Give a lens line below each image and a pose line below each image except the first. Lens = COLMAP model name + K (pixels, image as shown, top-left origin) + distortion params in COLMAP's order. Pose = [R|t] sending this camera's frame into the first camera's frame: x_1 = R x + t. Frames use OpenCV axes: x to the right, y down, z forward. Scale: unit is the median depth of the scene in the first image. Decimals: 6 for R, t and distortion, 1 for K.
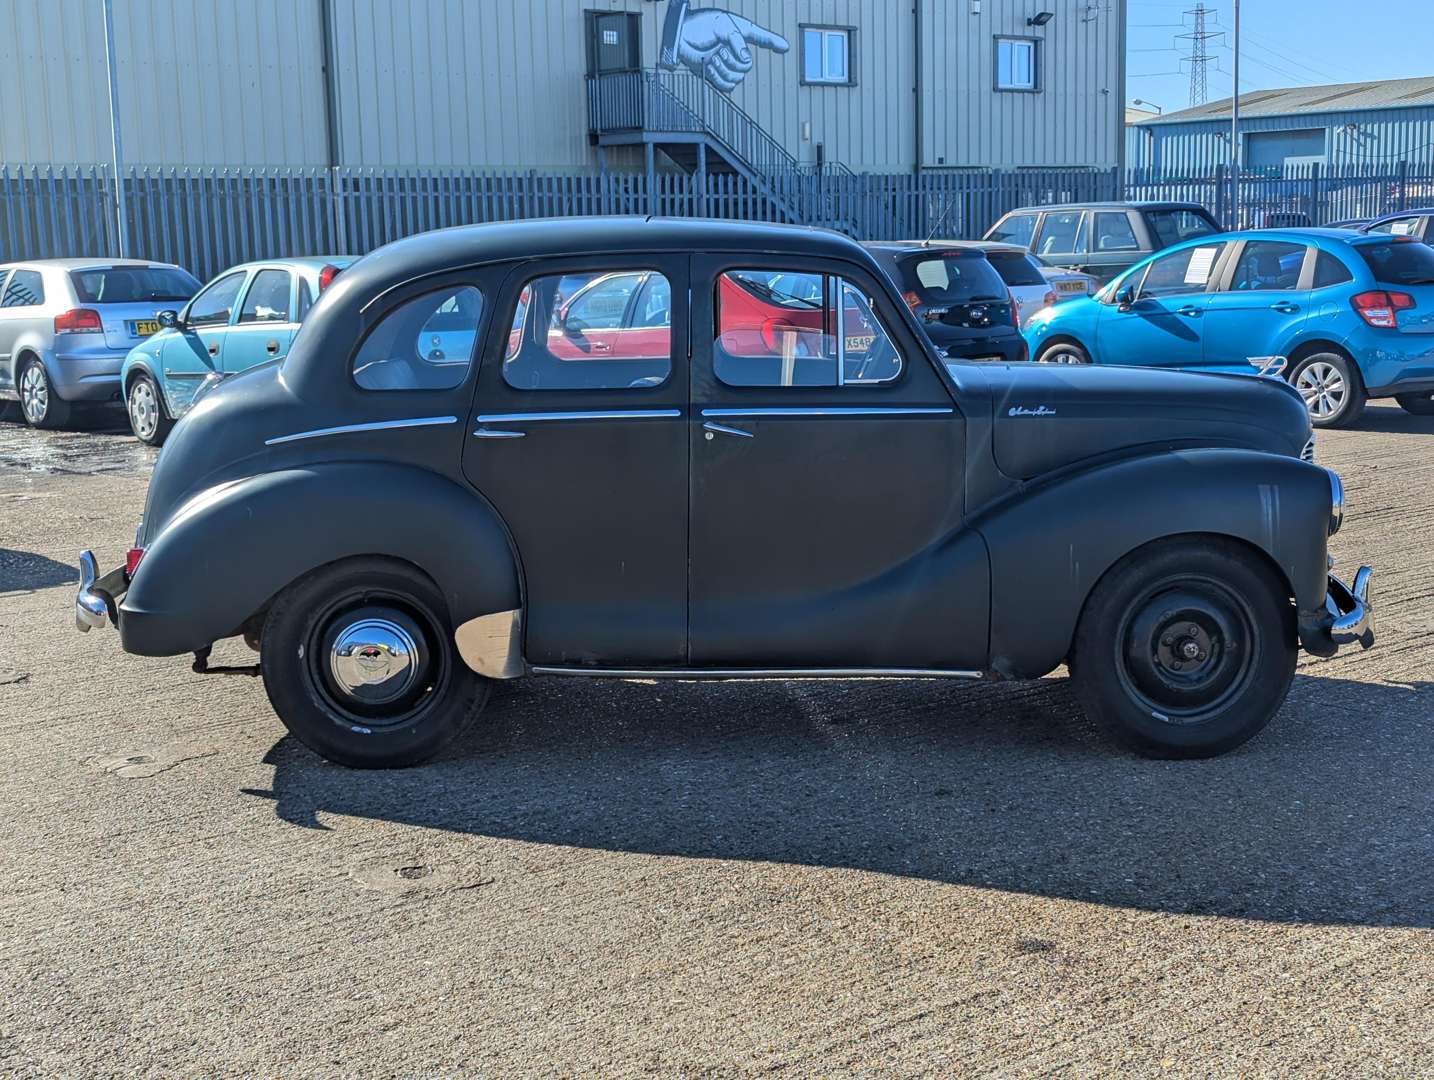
lens RADIAL K [[2070.3, 0, 717.0], [0, 2070.3, 540.0], [0, 0, 1]] dist [0.136363, -0.434688]
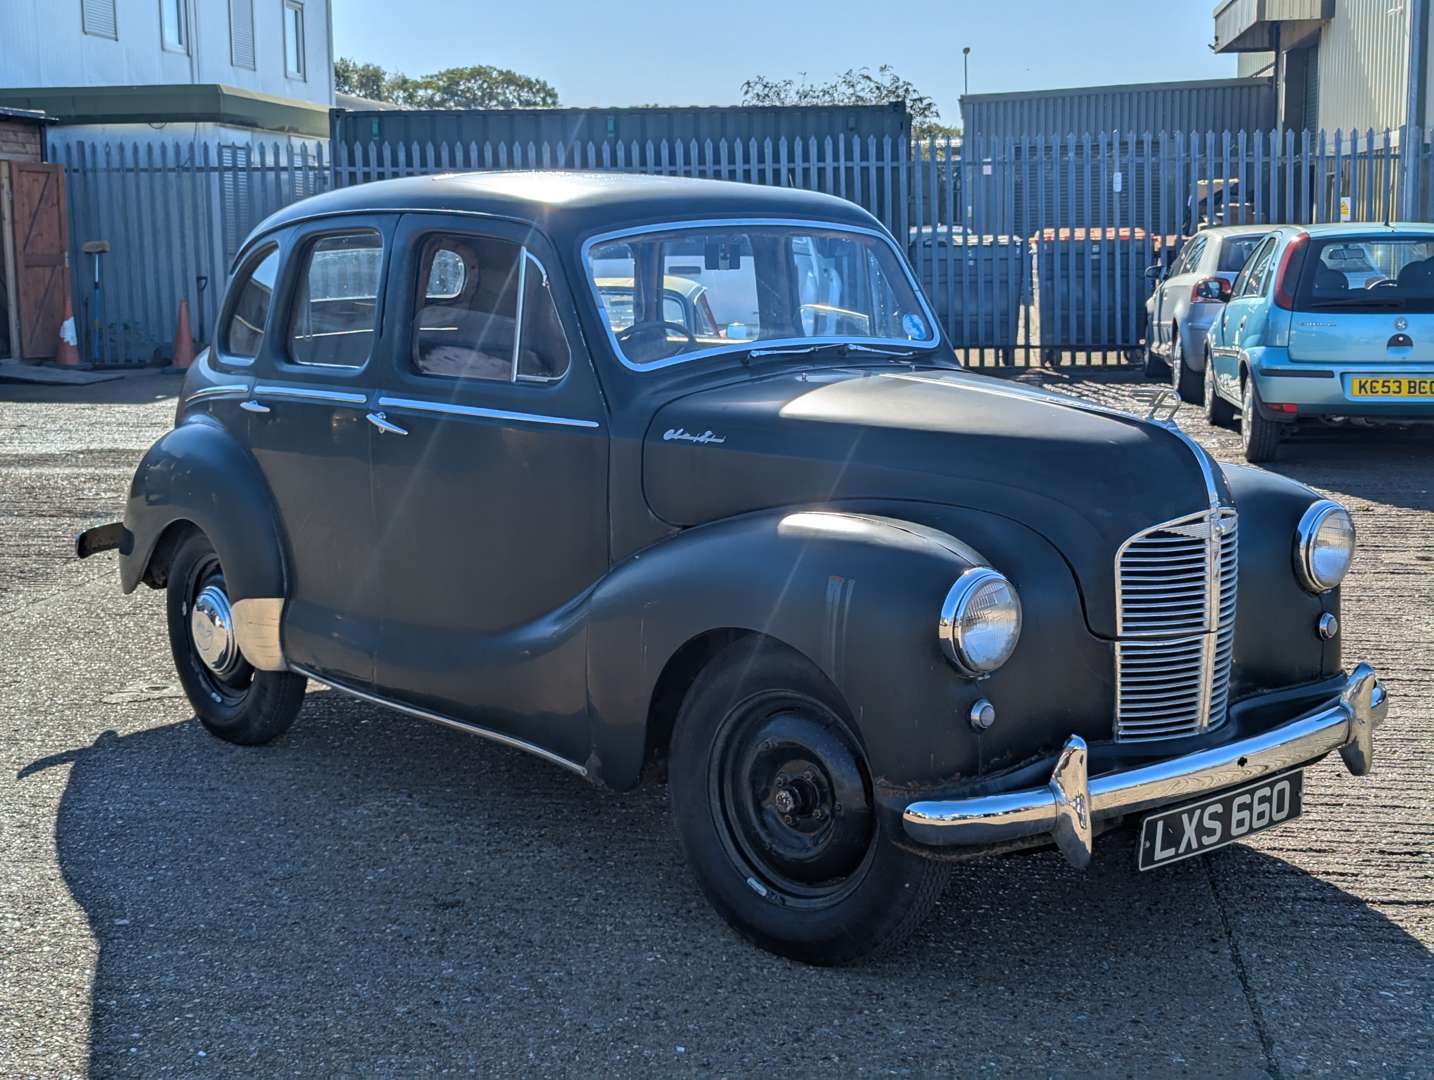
lens RADIAL K [[2068.7, 0, 775.0], [0, 2068.7, 570.9], [0, 0, 1]] dist [0.192840, -0.690844]
pose [[0.651603, 0.136290, -0.746216, 0.722462], [-0.114488, 0.990128, 0.080867, -0.077286], [0.749870, 0.032739, 0.660774, 0.538652]]
